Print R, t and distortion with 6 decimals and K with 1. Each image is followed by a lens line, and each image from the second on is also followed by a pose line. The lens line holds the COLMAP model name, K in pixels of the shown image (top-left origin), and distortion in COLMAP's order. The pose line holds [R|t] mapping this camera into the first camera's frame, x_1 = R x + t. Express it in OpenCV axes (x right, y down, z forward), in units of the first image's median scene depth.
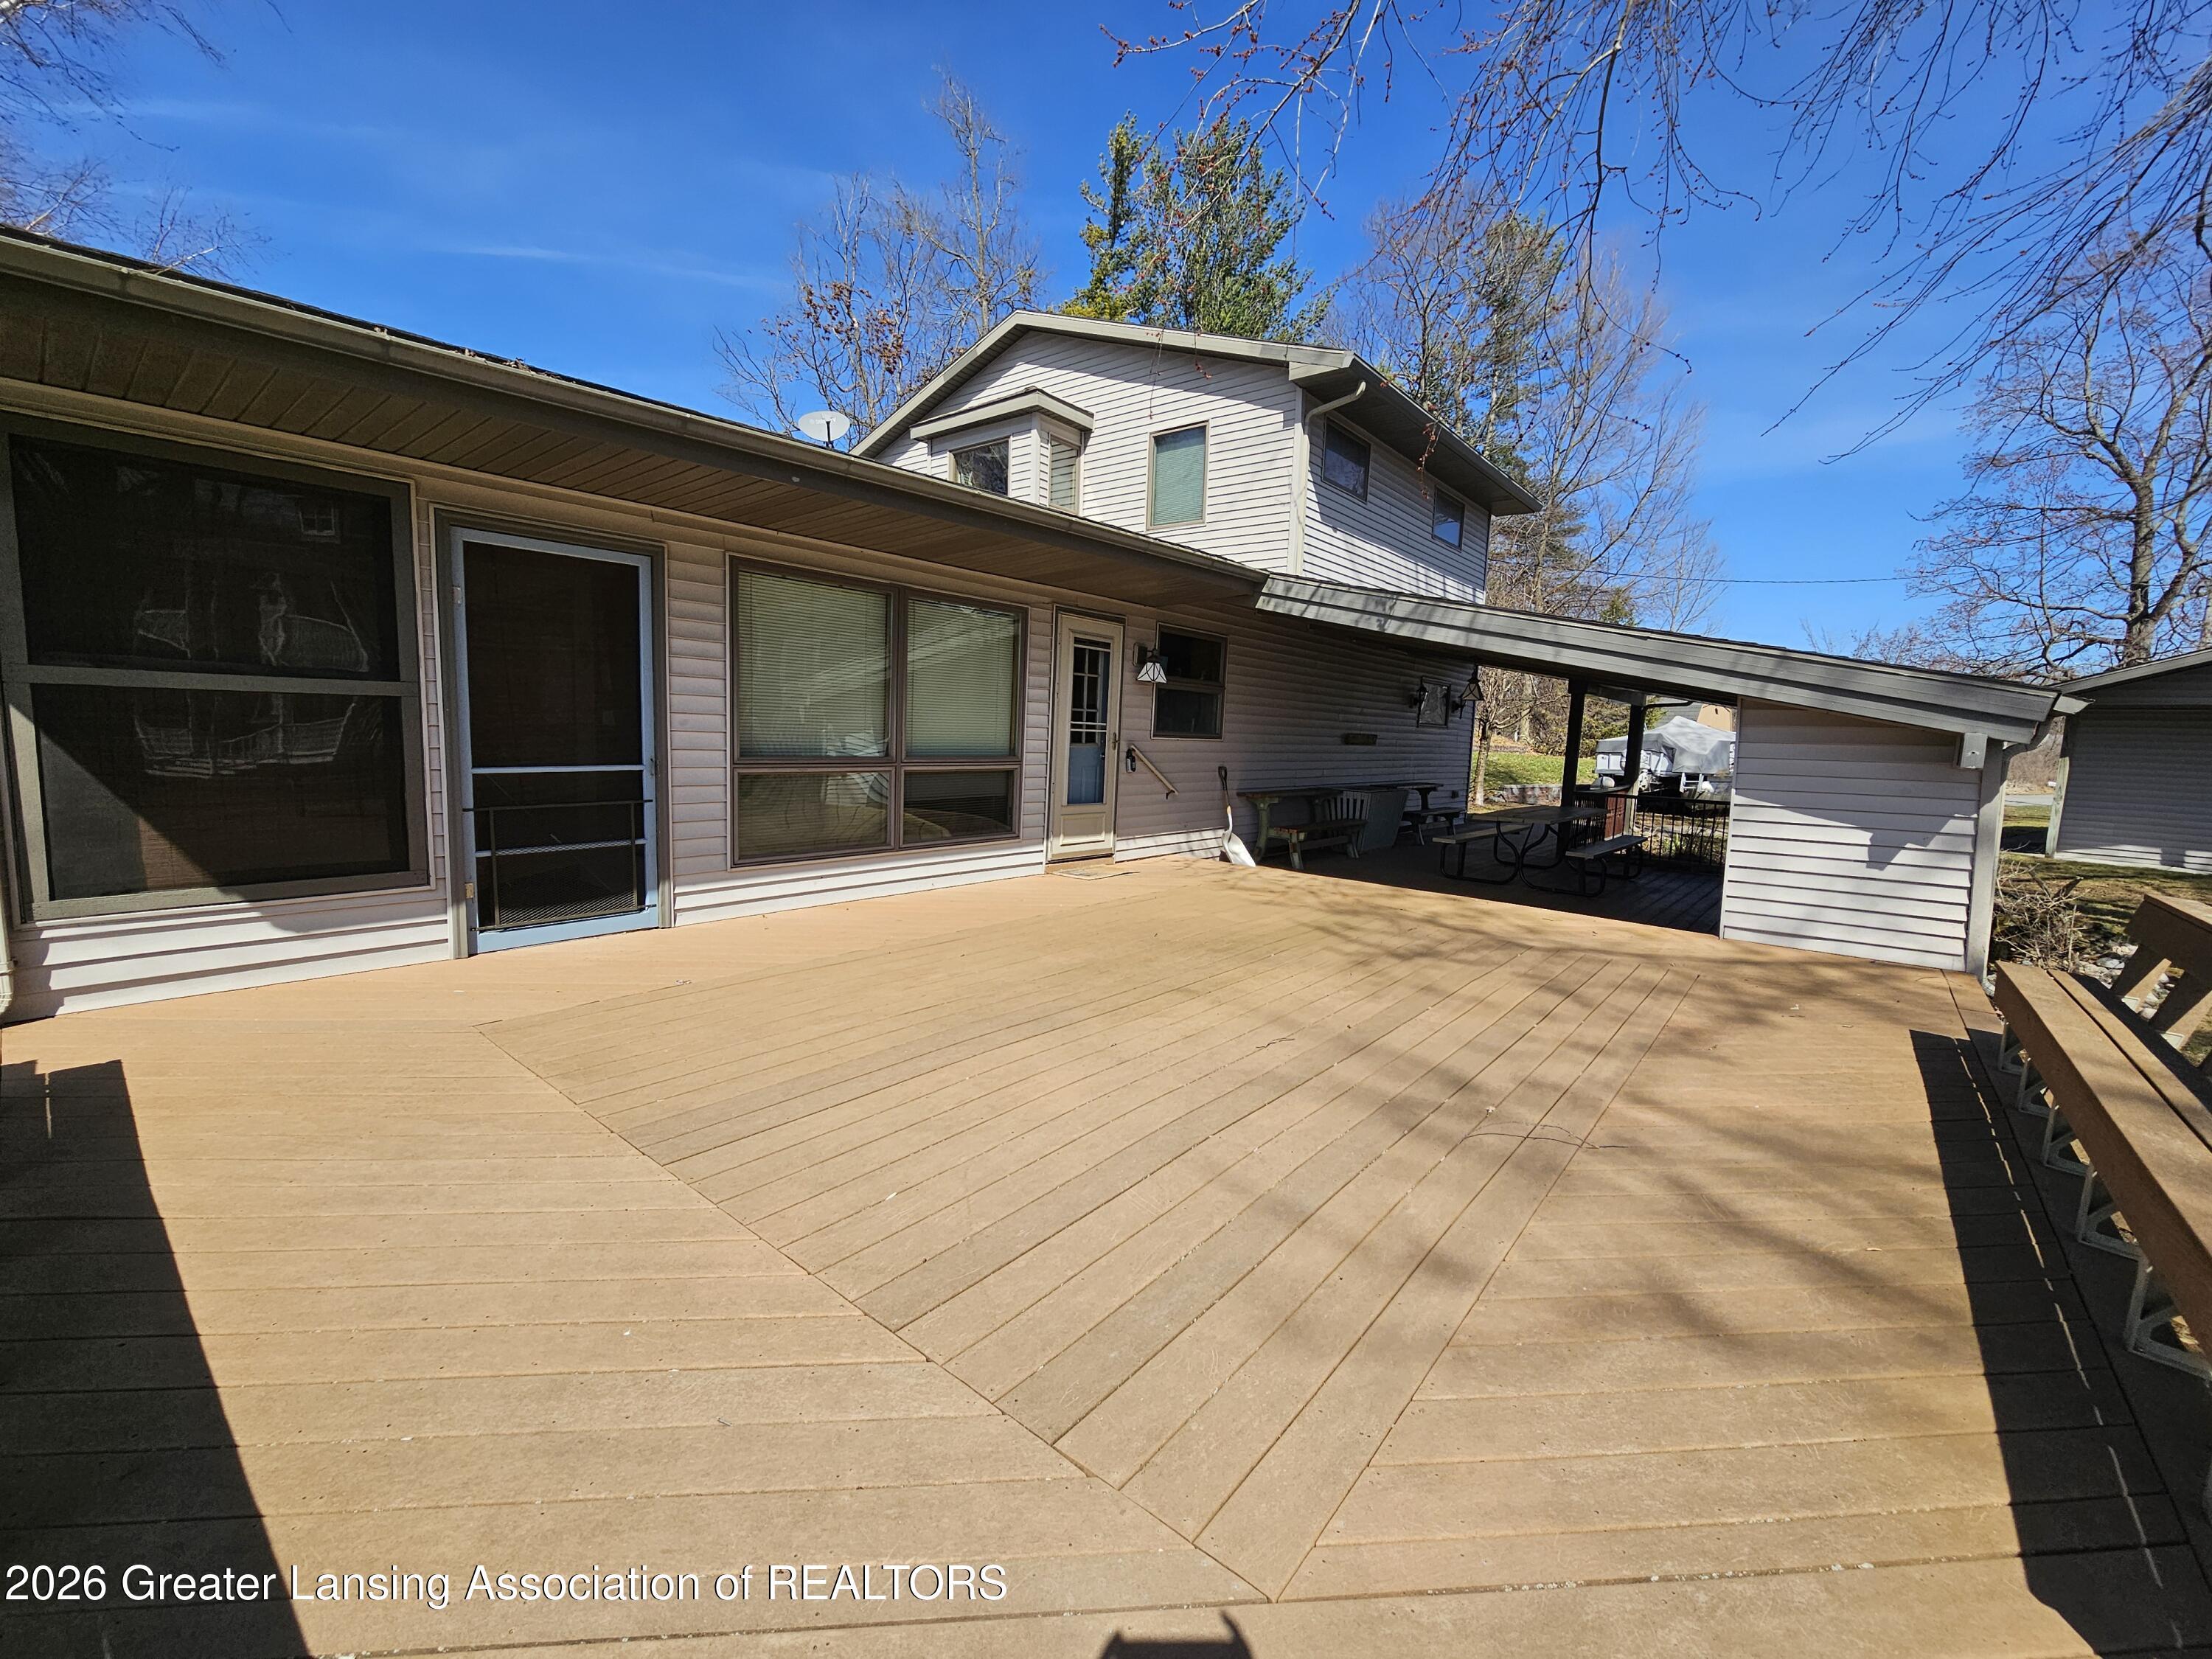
lens RADIAL K [[910.8, 0, 1120.7], [0, 910.8, 833.6], [0, 0, 1]] dist [-0.002540, 0.000296]
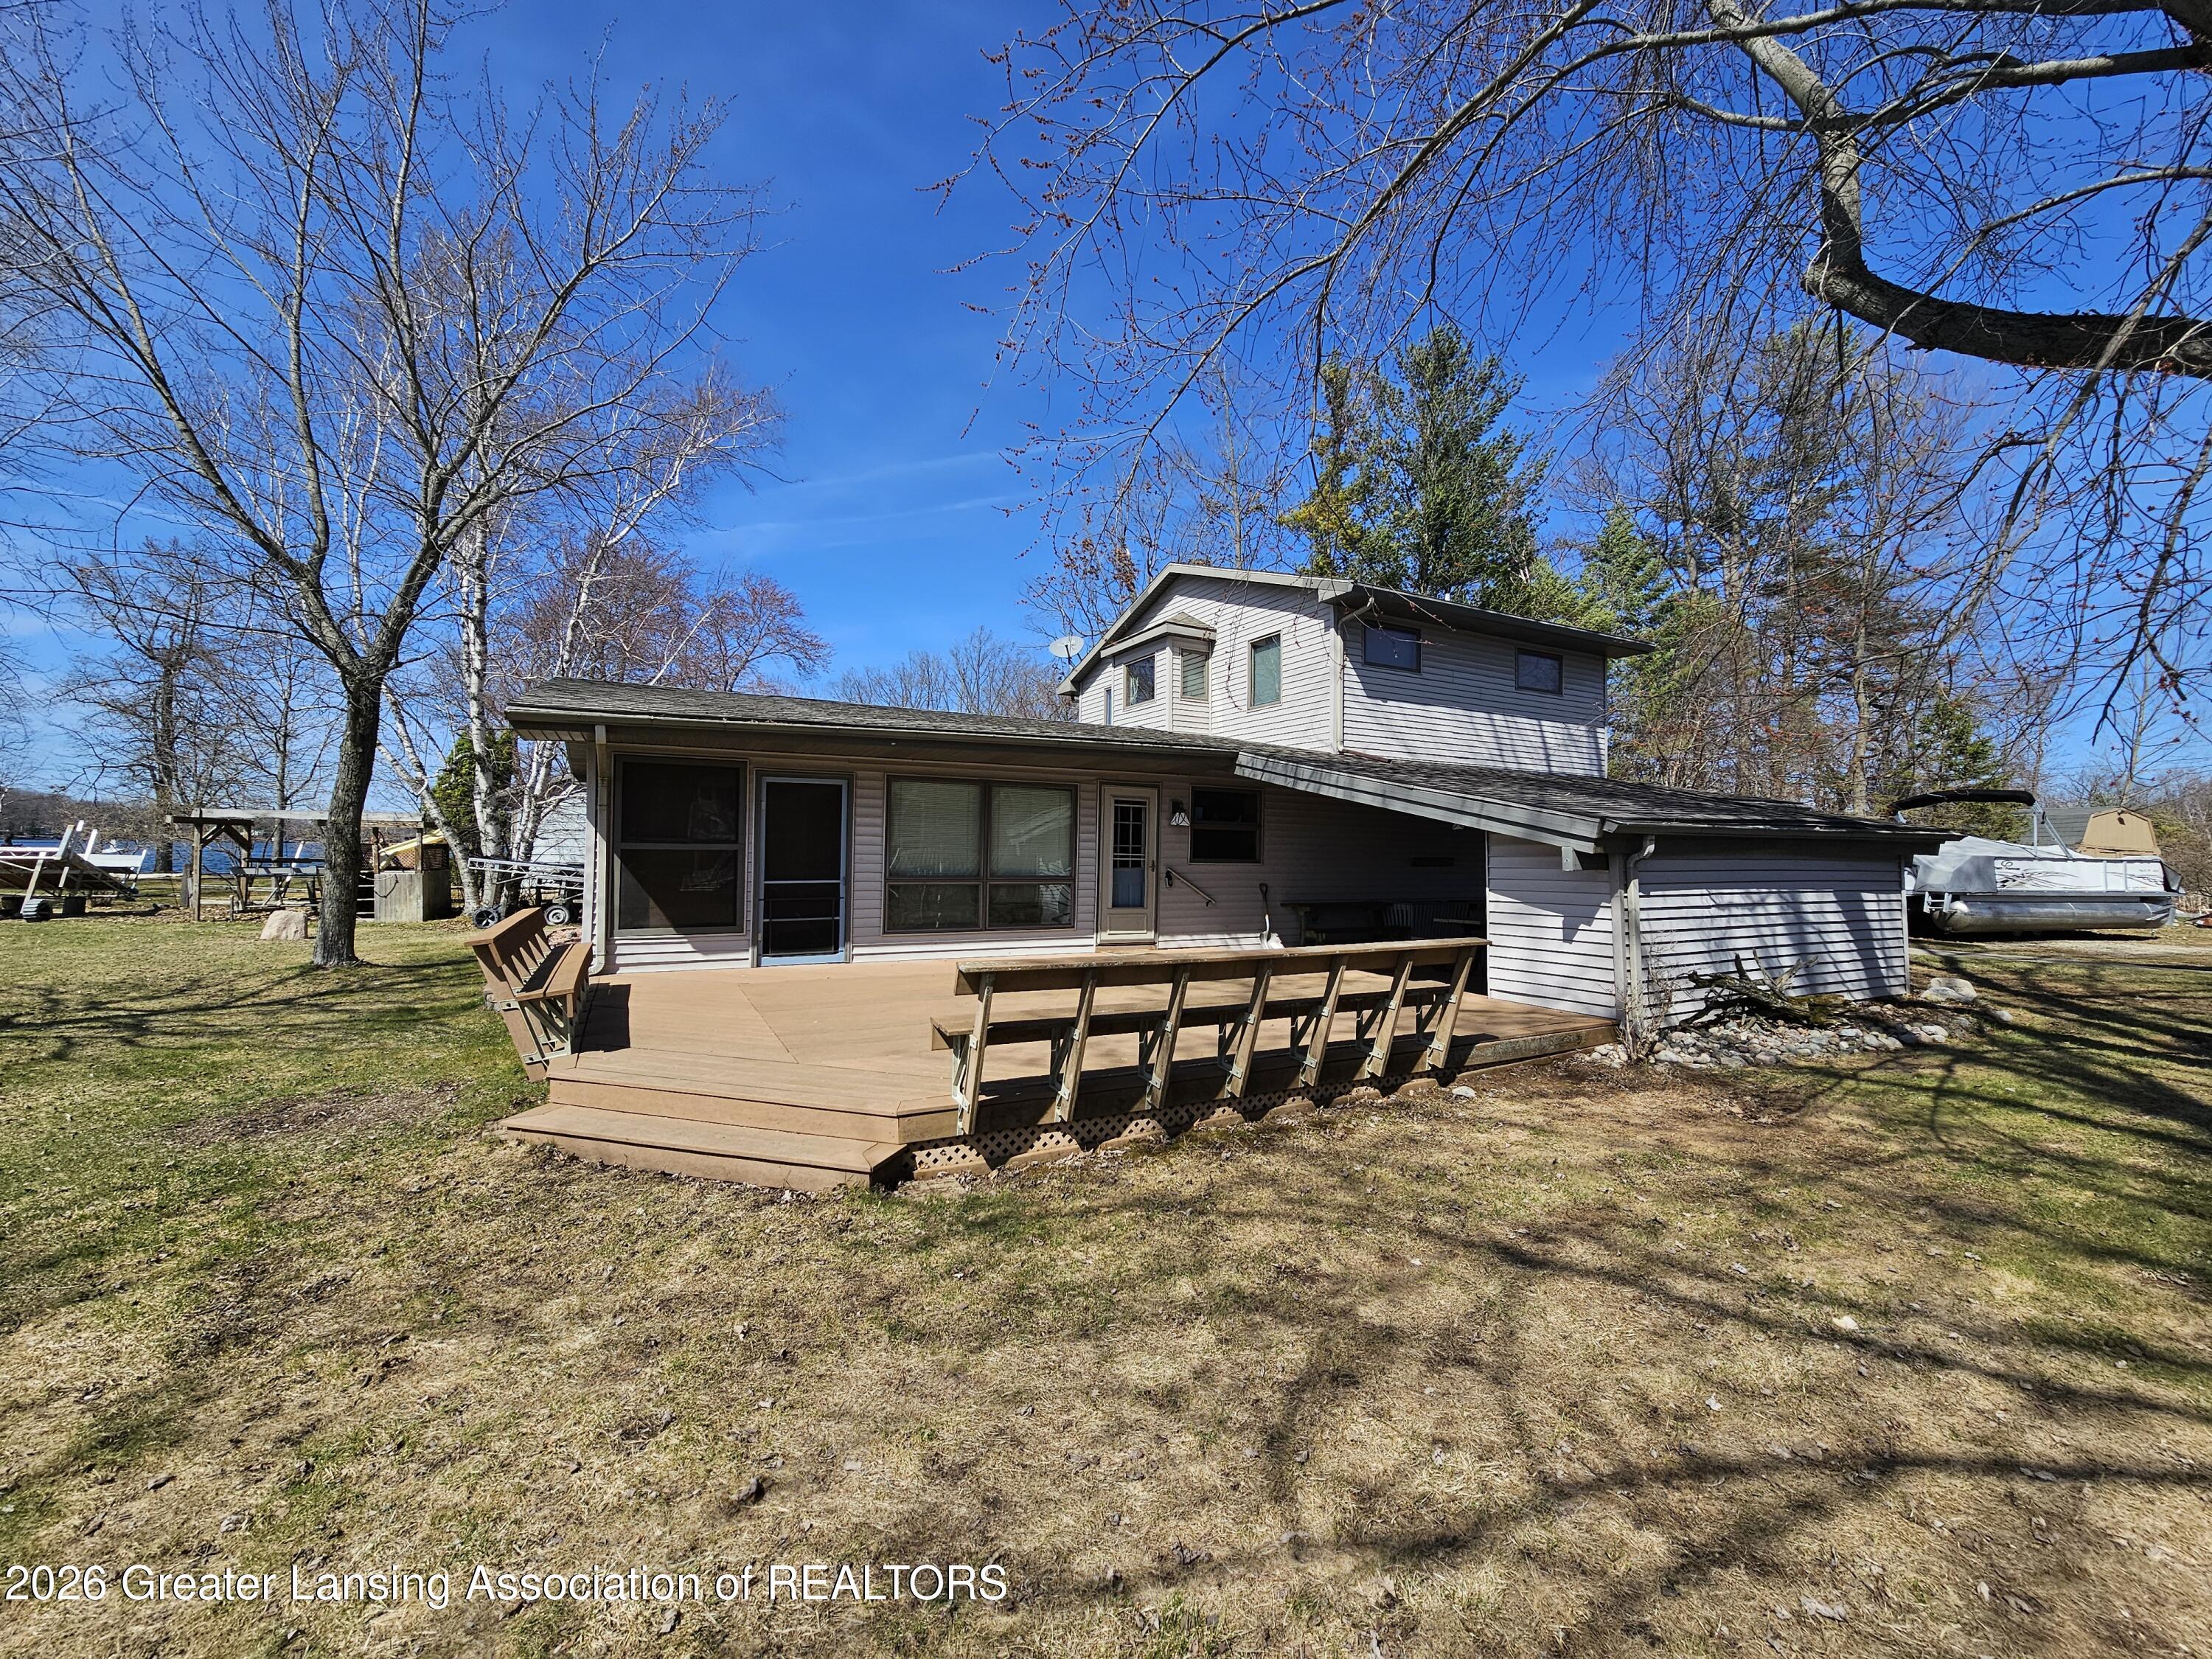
lens RADIAL K [[909.0, 0, 1106.0], [0, 909.0, 829.5], [0, 0, 1]] dist [-0.002206, 0.000443]
pose [[0.921940, -0.035314, -0.385720, 0.472477], [-0.023688, 0.988830, -0.147150, 0.056783], [0.386608, 0.144801, 0.910806, -0.370380]]
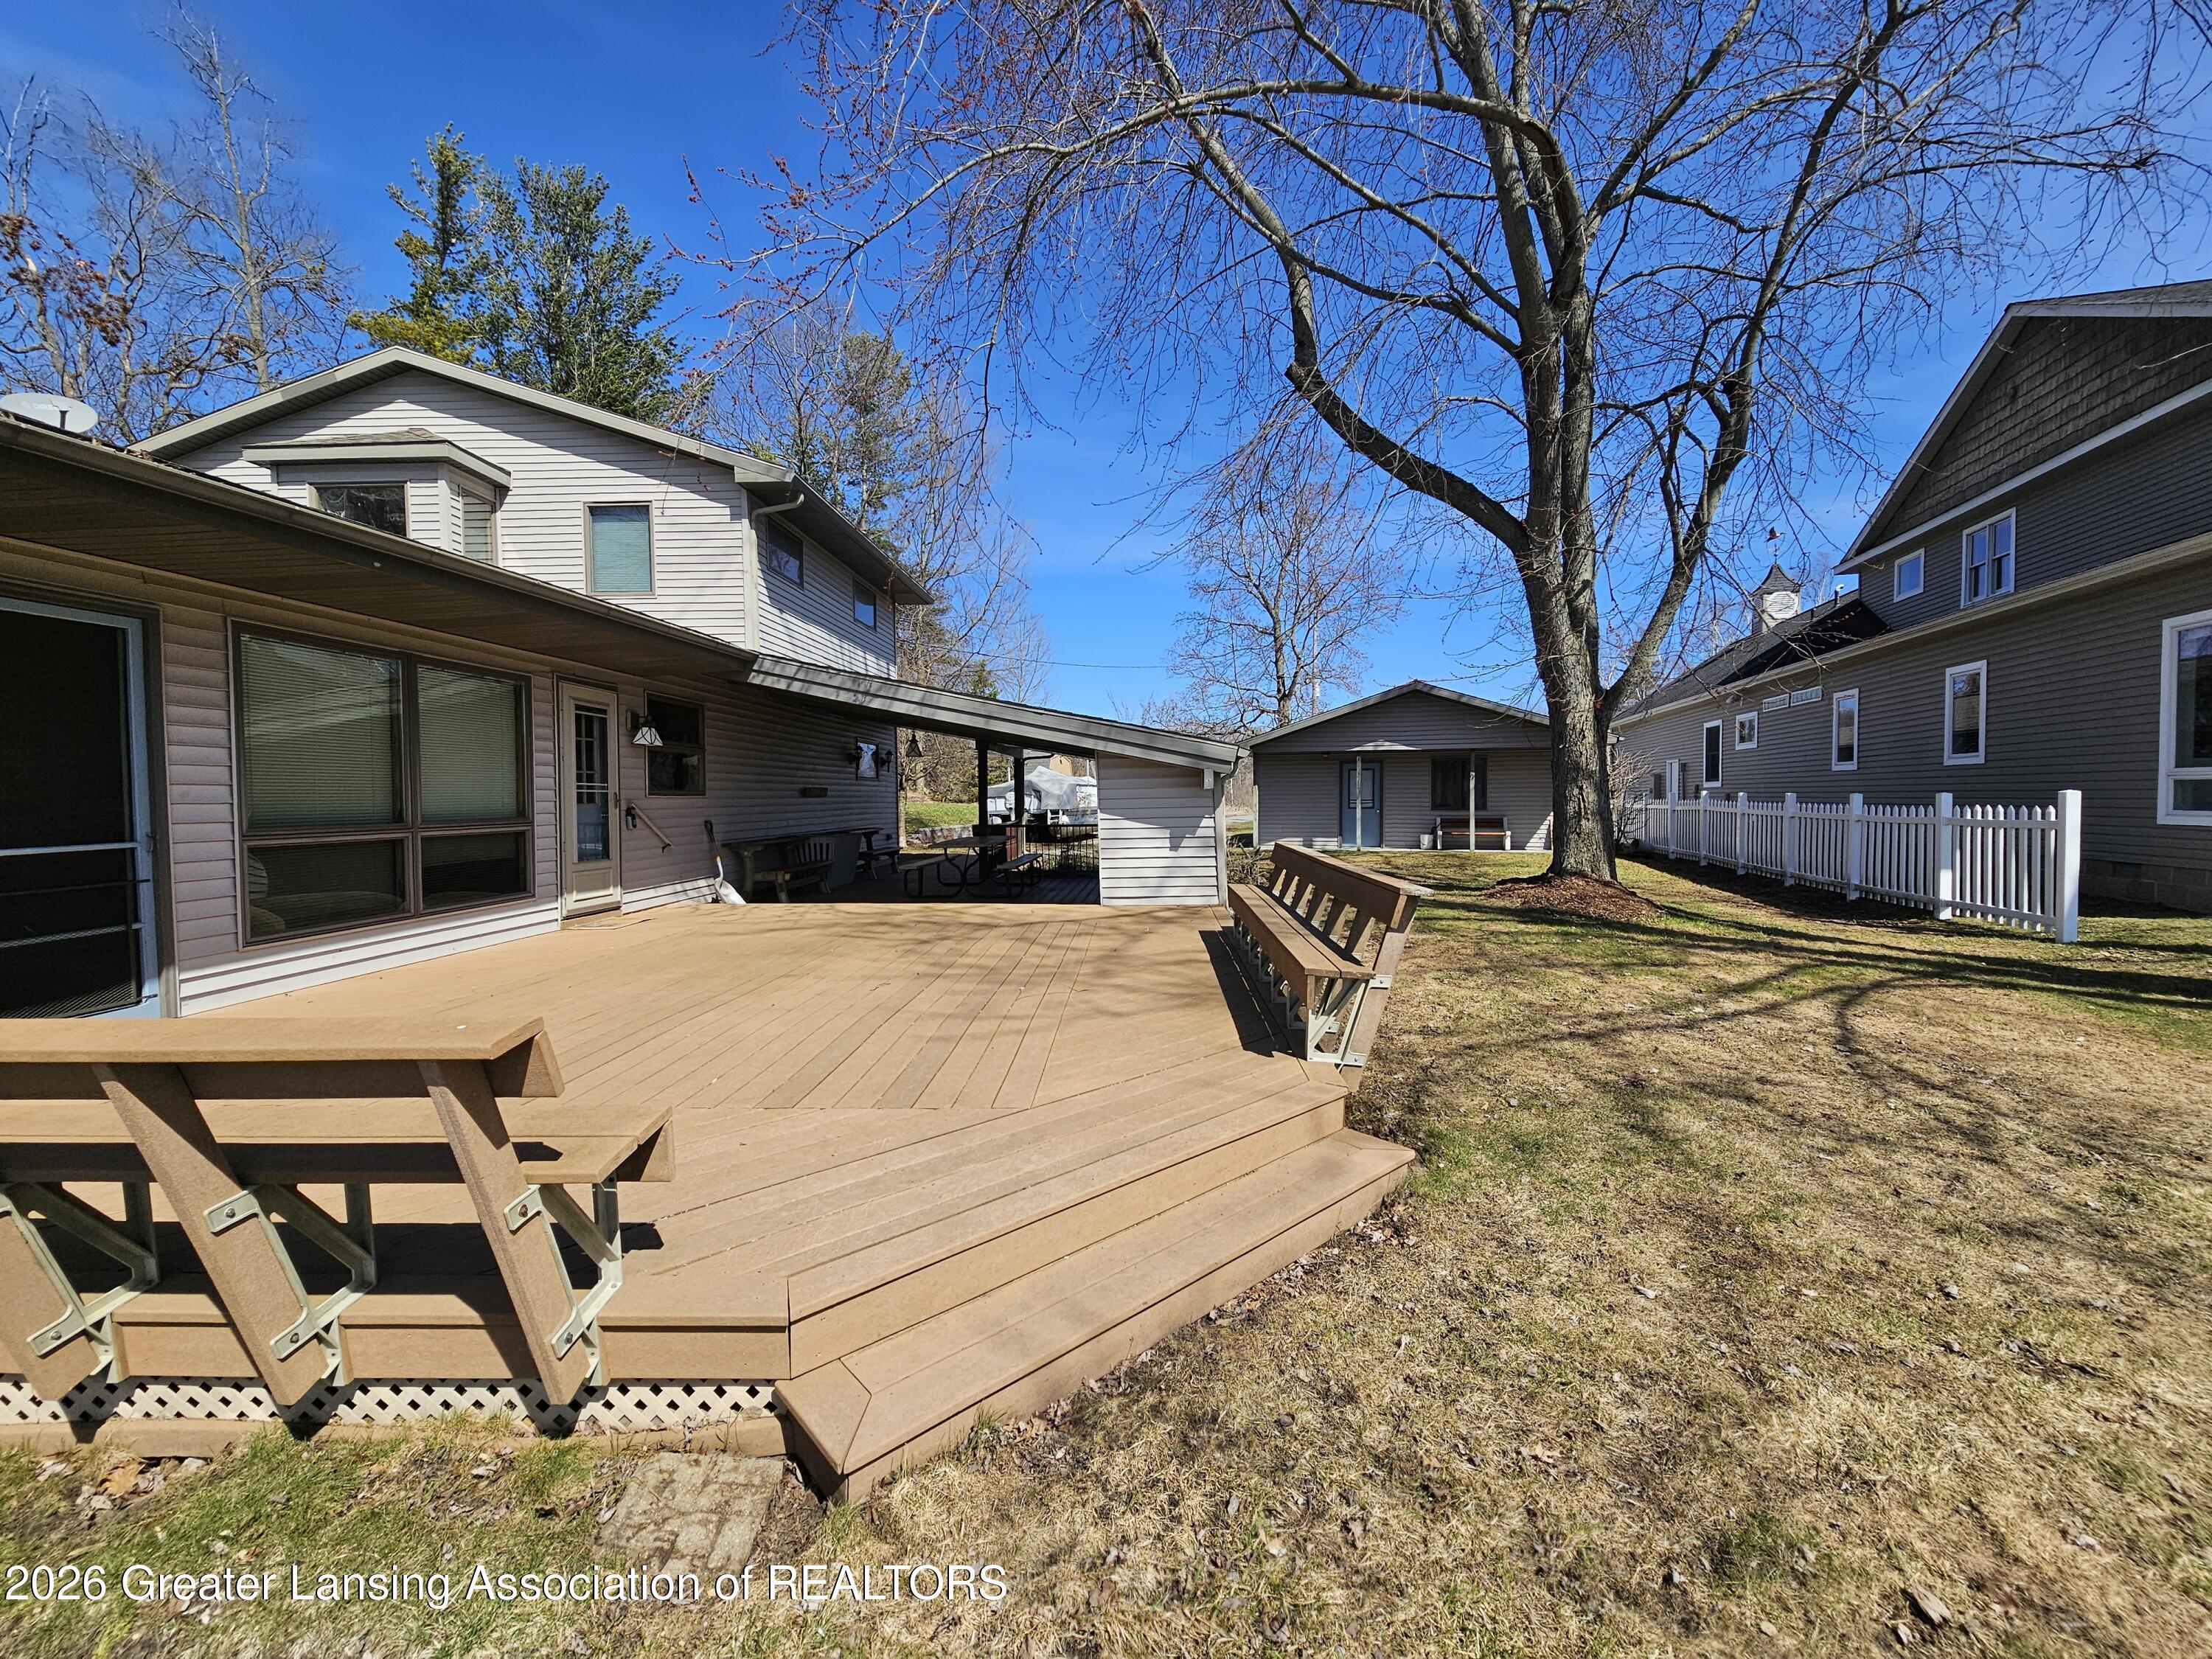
lens RADIAL K [[905.5, 0, 1122.1], [0, 905.5, 826.6], [0, 0, 1]] dist [0.003054, 0.000220]
pose [[0.796506, -0.064929, 0.601134, -0.165991], [0.106369, 0.993759, -0.033602, 0.026588], [-0.595201, 0.090706, 0.798441, -0.188040]]
